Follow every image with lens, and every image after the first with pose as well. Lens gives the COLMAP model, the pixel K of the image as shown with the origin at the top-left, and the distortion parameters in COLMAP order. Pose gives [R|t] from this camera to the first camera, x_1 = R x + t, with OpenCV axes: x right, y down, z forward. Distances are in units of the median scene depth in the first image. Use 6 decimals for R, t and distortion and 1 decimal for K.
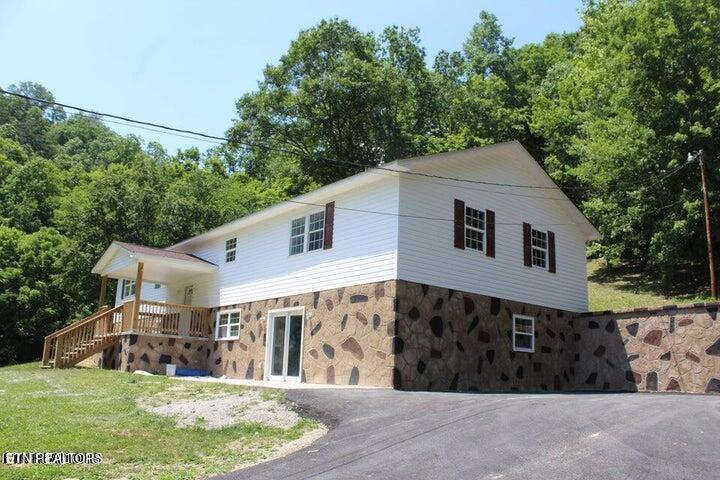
lens RADIAL K [[599.3, 0, 360.8], [0, 599.3, 256.3], [0, 0, 1]] dist [-0.115948, 0.007395]
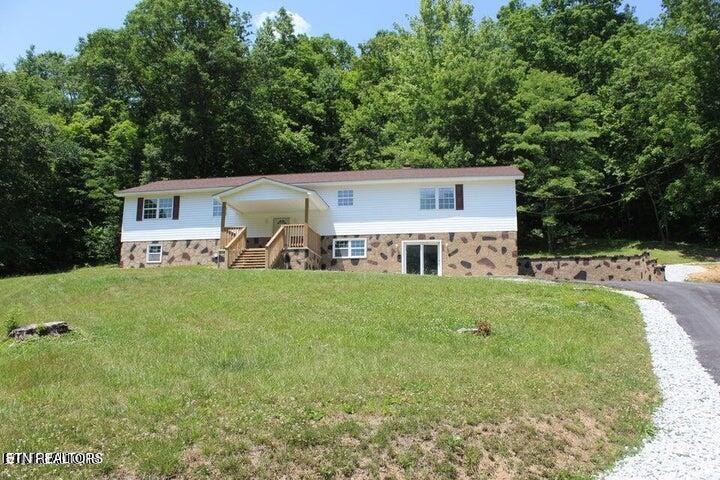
lens RADIAL K [[599.3, 0, 360.8], [0, 599.3, 256.3], [0, 0, 1]] dist [-0.115948, 0.007395]
pose [[0.742216, 0.079634, 0.665413, -1.424185], [-0.115462, 0.993262, 0.009919, 0.139561], [-0.660139, -0.084192, 0.746410, -0.165574]]
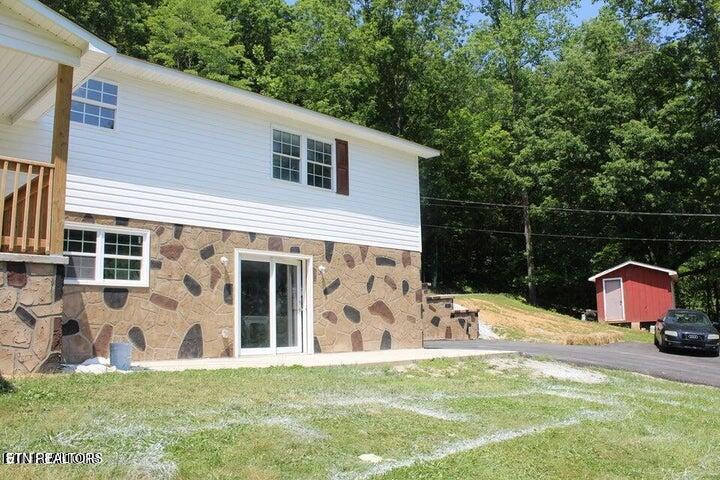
lens RADIAL K [[599.3, 0, 360.8], [0, 599.3, 256.3], [0, 0, 1]] dist [-0.115948, 0.007395]
pose [[-0.078745, 0.091165, 0.992718, -0.859971], [-0.183813, 0.977408, -0.104340, 0.151498], [-0.979802, -0.190690, -0.060208, 0.970699]]
